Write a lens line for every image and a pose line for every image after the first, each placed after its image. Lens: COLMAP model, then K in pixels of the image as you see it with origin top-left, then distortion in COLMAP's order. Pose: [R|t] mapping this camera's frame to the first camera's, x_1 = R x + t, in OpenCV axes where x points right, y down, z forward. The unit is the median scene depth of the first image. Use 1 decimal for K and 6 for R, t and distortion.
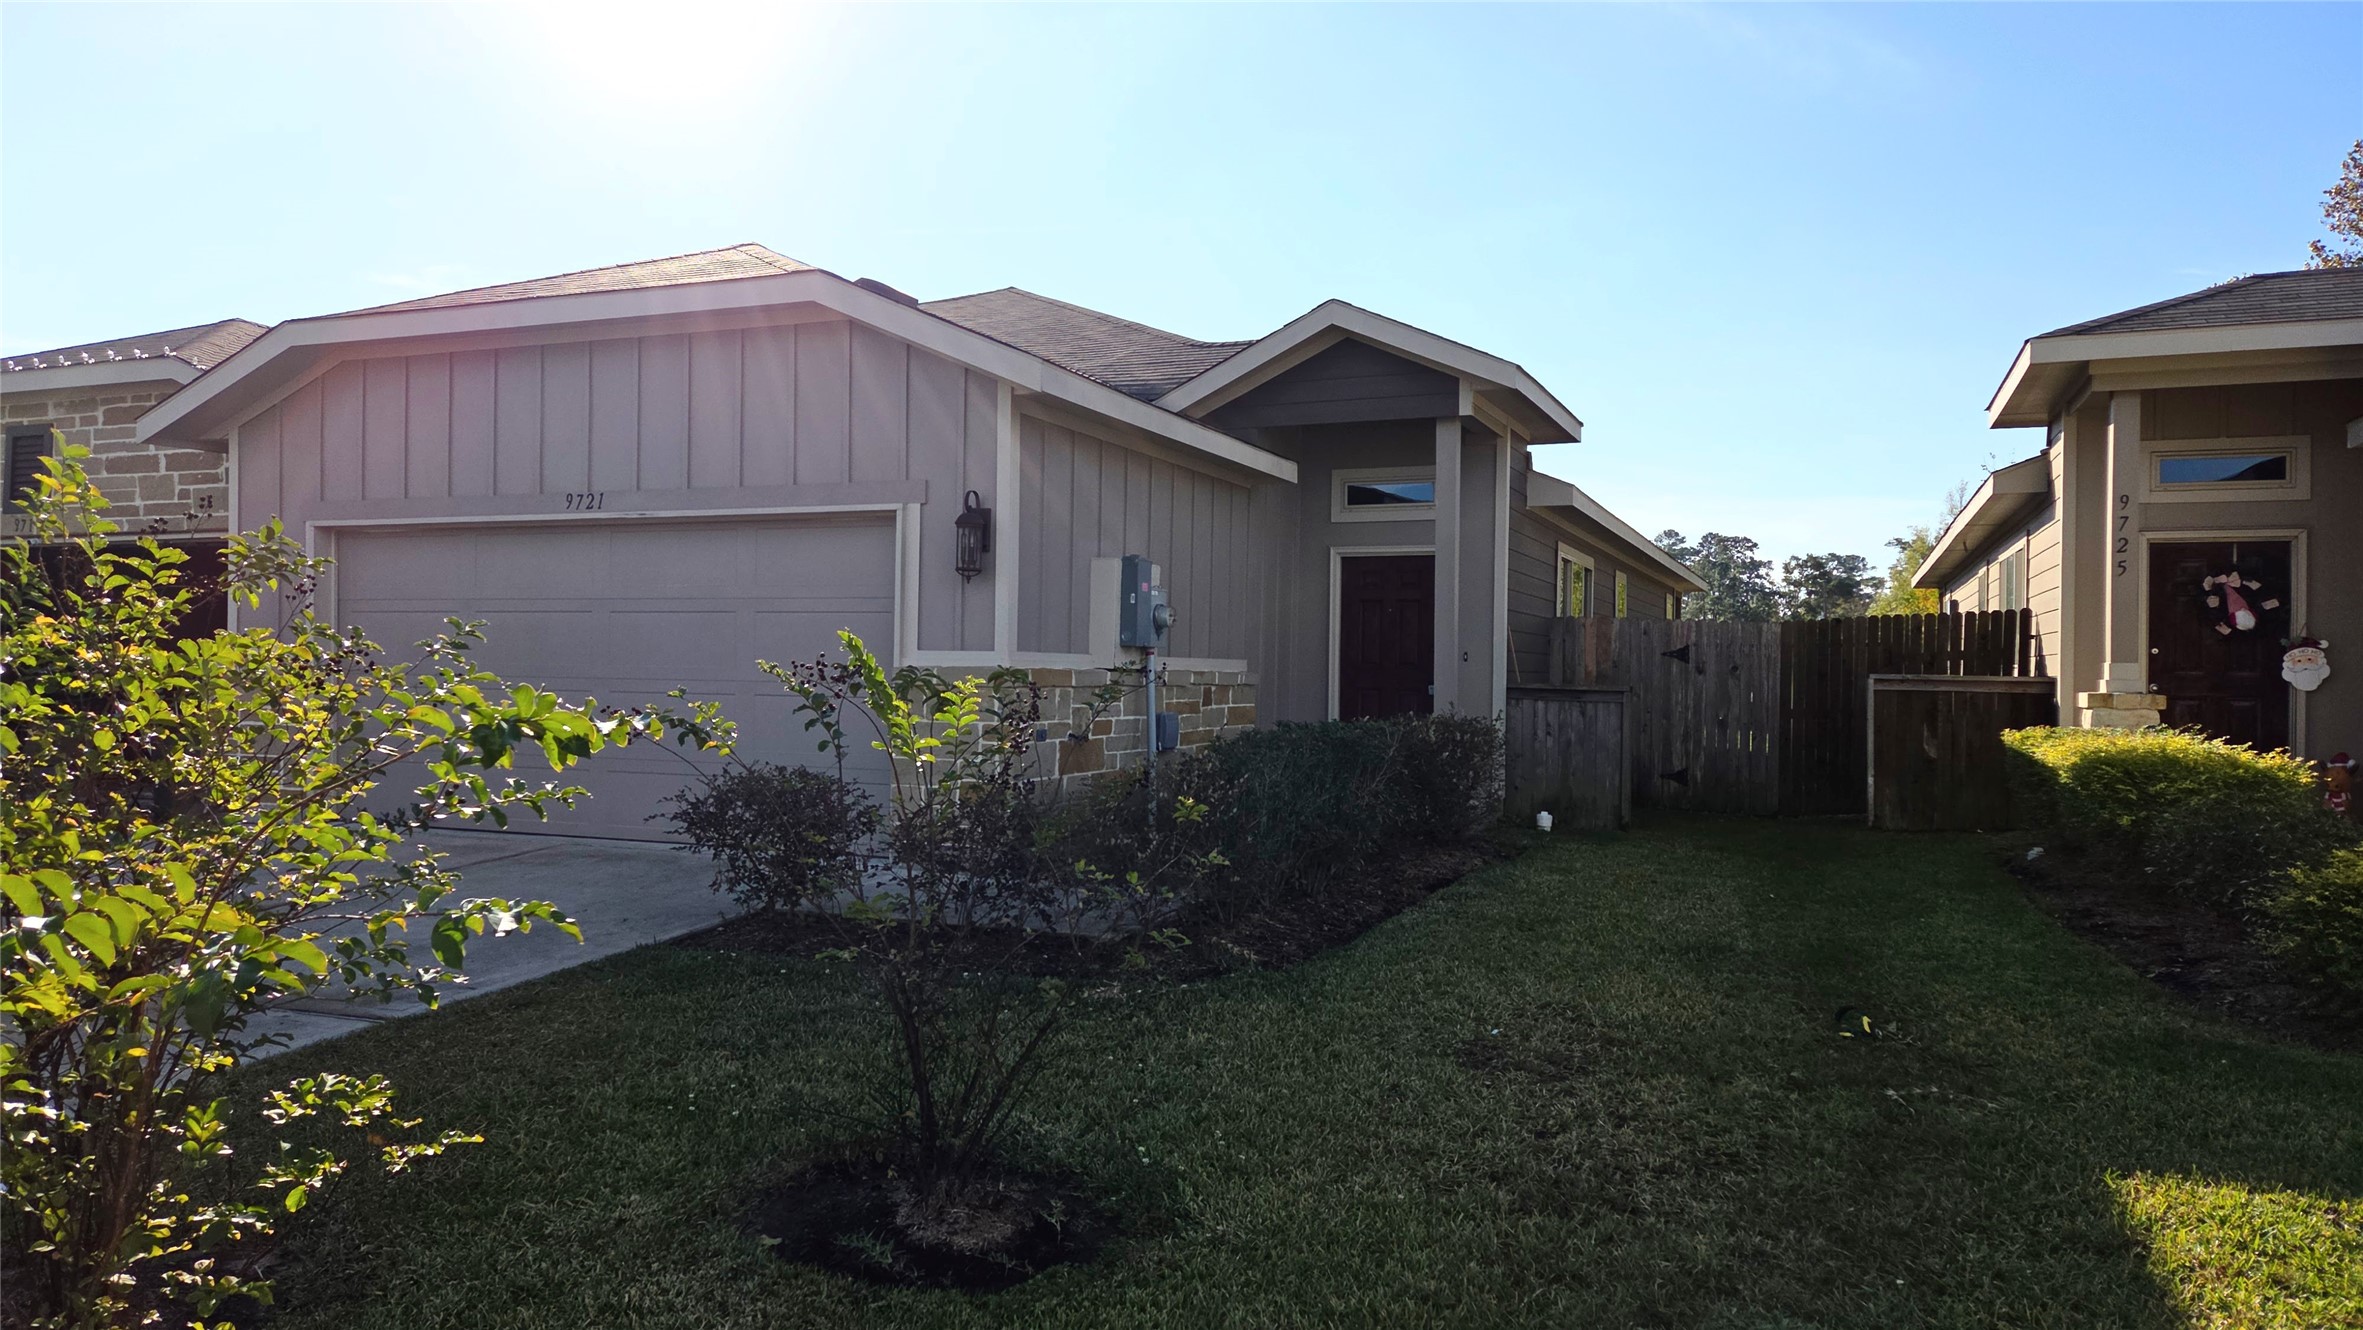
lens RADIAL K [[1592.3, 0, 1178.0], [0, 1592.3, 662.7], [0, 0, 1]] dist [-0.000737, -0.000654]
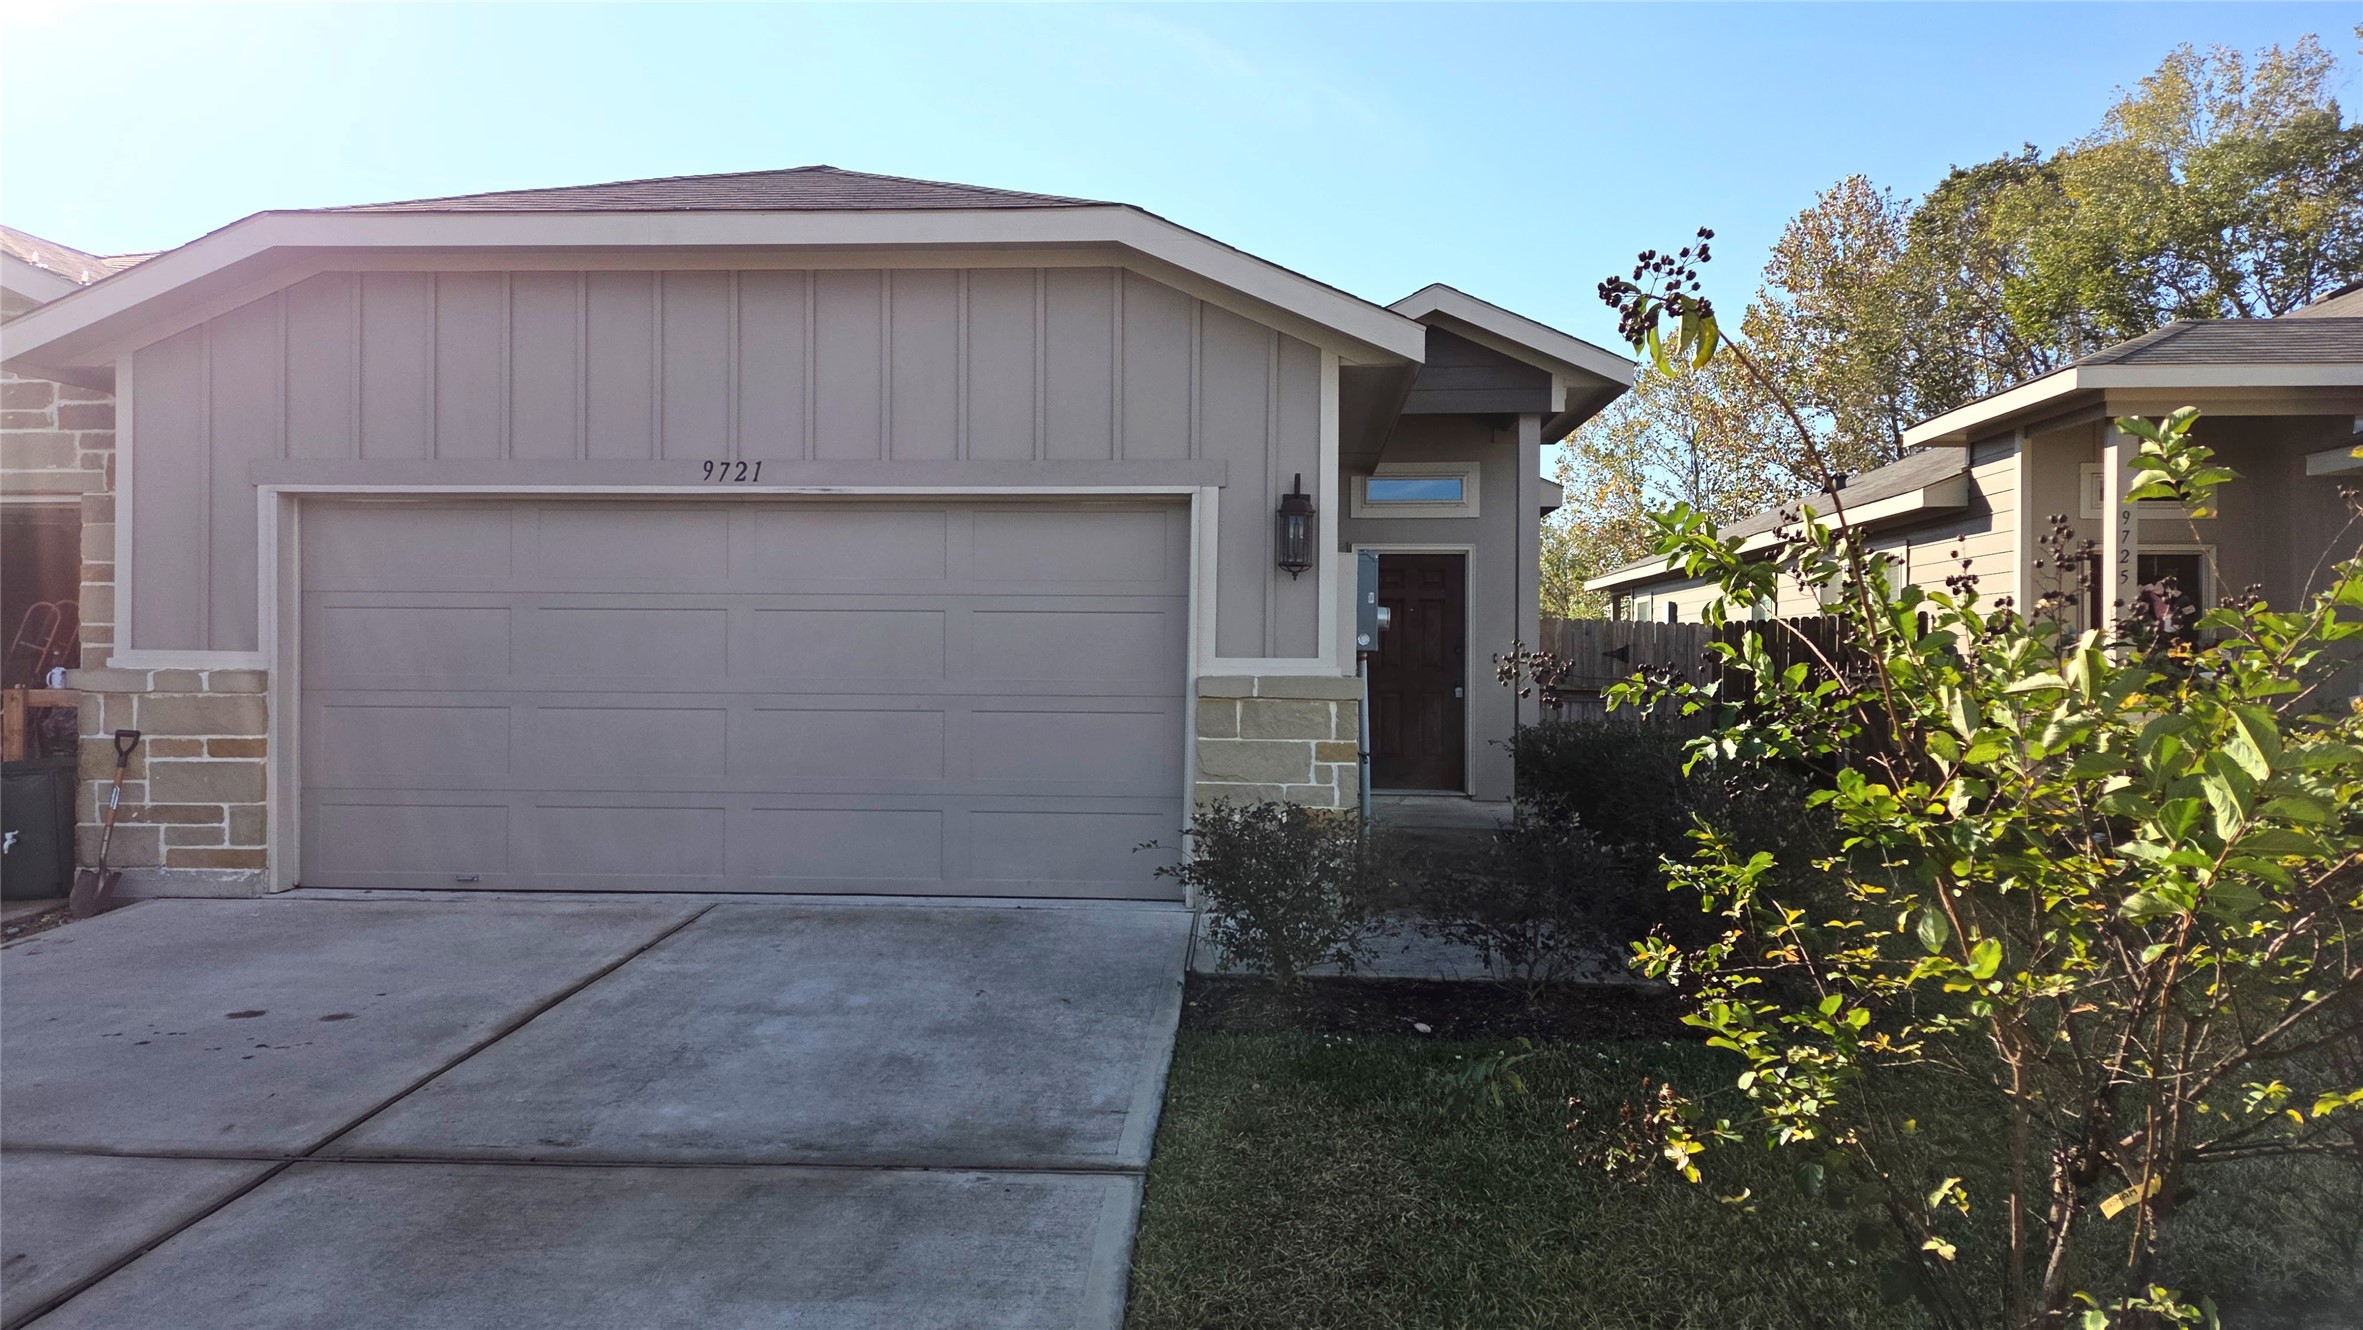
lens RADIAL K [[1592.3, 0, 1176.8], [0, 1592.3, 668.6], [0, 0, 1]] dist [-0.000737, -0.000654]
pose [[0.946815, -0.006759, 0.321707, -0.403976], [0.004602, 0.999962, 0.007463, -0.006877], [-0.321746, -0.005586, 0.946810, 0.165615]]
